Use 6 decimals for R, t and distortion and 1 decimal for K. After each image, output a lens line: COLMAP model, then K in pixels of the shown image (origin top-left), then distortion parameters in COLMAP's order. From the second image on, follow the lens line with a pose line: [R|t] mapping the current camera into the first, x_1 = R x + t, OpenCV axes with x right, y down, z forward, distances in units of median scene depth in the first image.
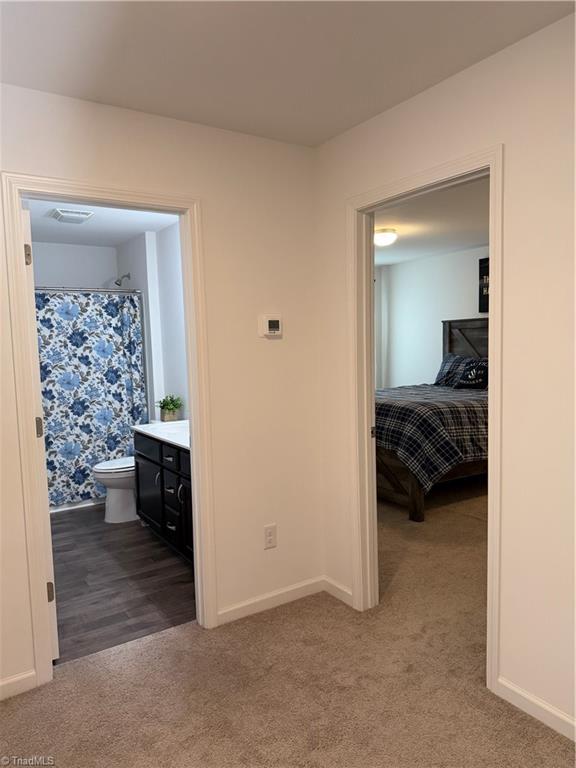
lens RADIAL K [[537.0, 0, 288.0], [0, 537.0, 384.0], [0, 0, 1]] dist [0.121808, -0.199558]
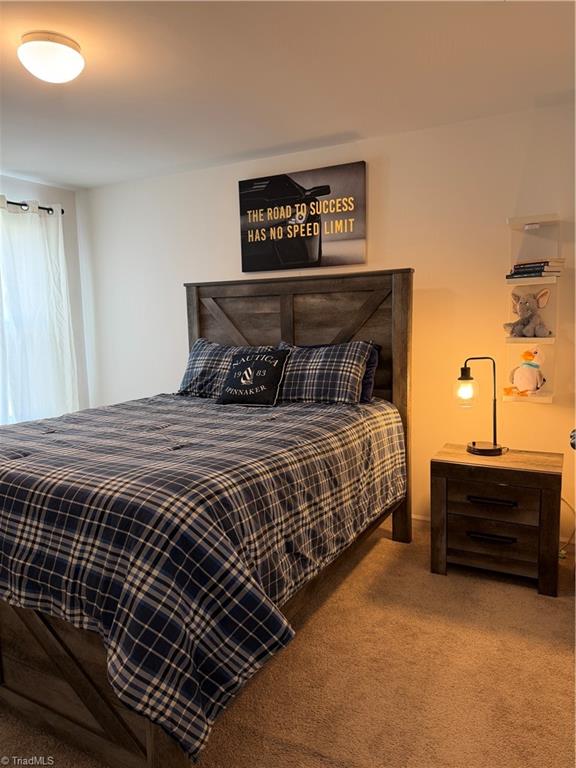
lens RADIAL K [[537.0, 0, 288.0], [0, 537.0, 384.0], [0, 0, 1]] dist [0.121808, -0.199558]
pose [[0.877989, -0.054429, 0.475576, 0.193428], [0.038575, 0.998328, 0.043042, -0.057237], [-0.477124, -0.019445, 0.878621, 0.852025]]
